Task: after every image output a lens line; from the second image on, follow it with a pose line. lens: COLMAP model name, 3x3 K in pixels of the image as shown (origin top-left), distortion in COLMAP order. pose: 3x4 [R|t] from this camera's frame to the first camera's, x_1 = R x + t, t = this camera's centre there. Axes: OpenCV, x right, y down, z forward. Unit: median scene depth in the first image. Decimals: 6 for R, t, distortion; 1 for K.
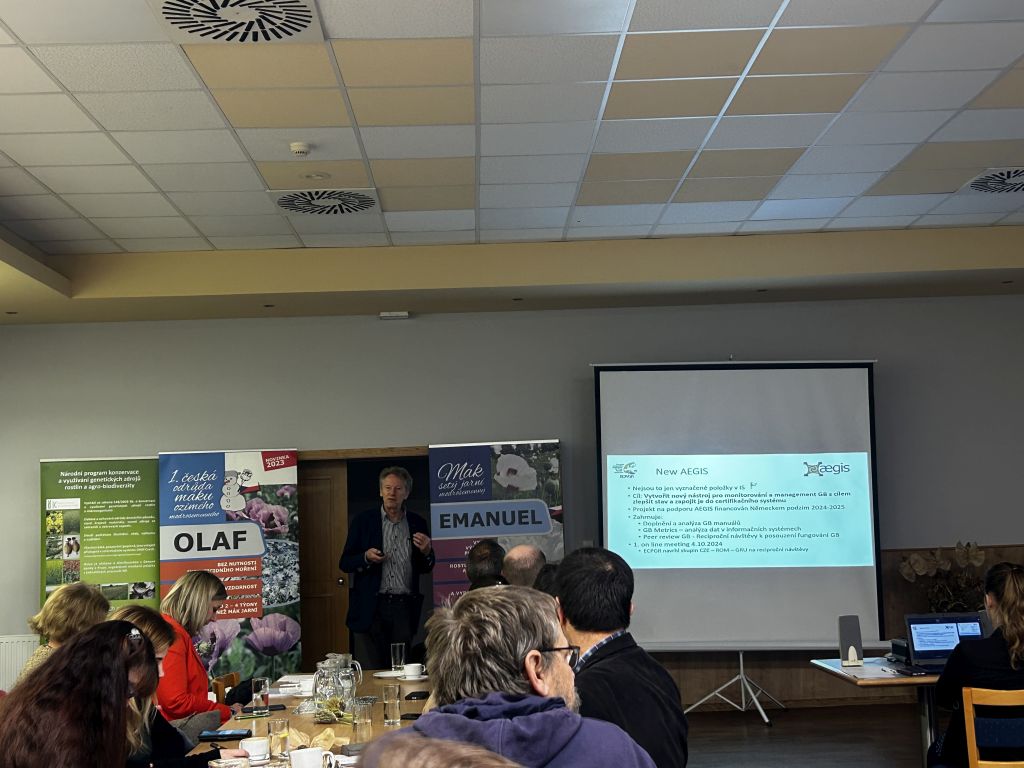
lens RADIAL K [[1370.5, 0, 534.5], [0, 1370.5, 378.3], [0, 0, 1]] dist [0.200153, -0.619126]
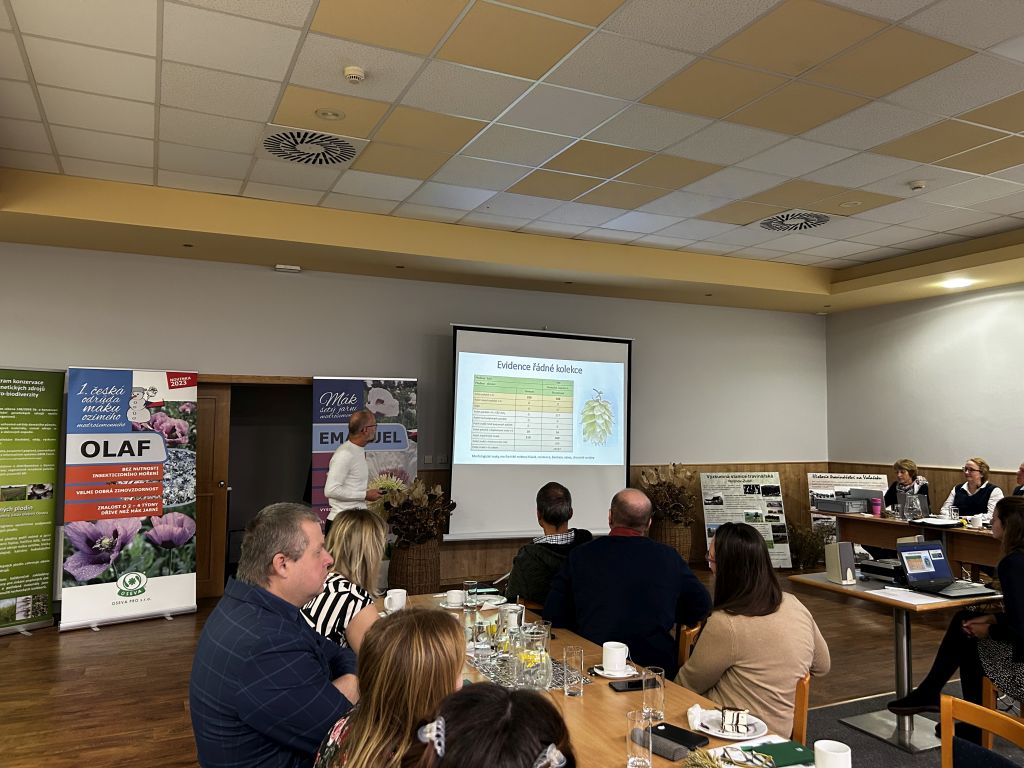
lens RADIAL K [[769.4, 0, 519.2], [0, 769.4, 377.4], [0, 0, 1]] dist [0.072213, -0.081673]
pose [[0.918743, 0.065775, 0.389339, -0.182435], [-0.078974, 0.996715, 0.017973, 0.022874], [-0.386877, -0.047260, 0.920919, 0.292902]]
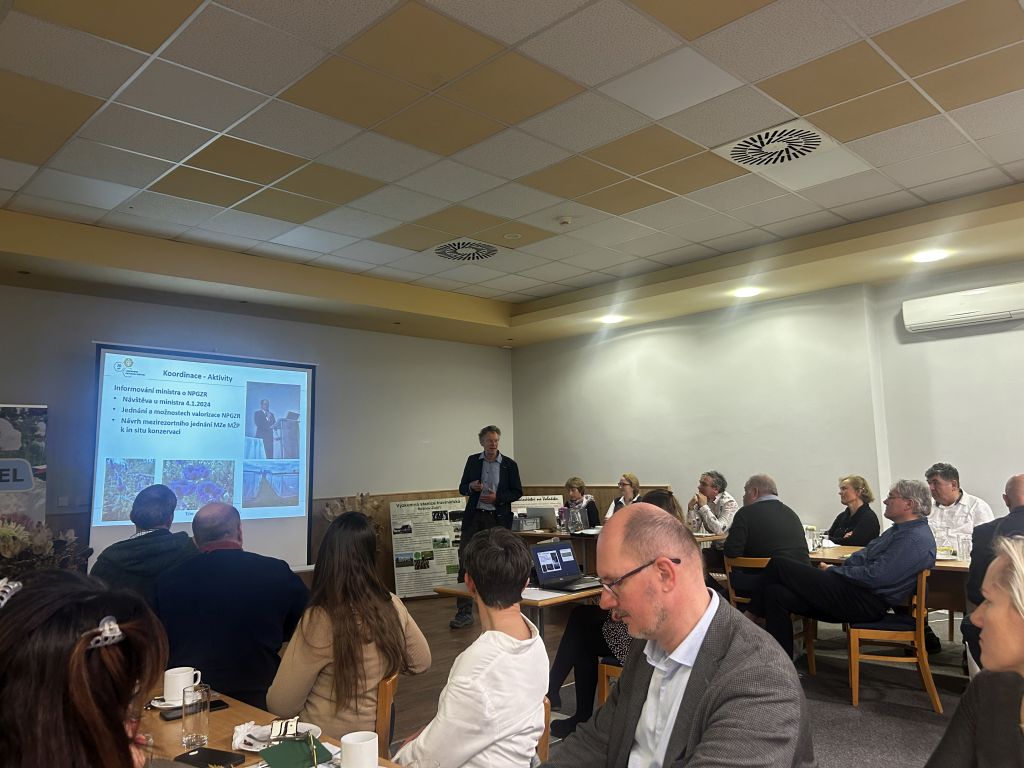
lens RADIAL K [[767.1, 0, 523.4], [0, 767.1, 382.4], [0, 0, 1]] dist [0.063745, -0.076517]
pose [[0.727274, 0.090253, 0.680388, -0.134592], [-0.068248, 0.995913, -0.059156, 0.037638], [-0.682946, -0.003413, 0.730461, 0.284259]]
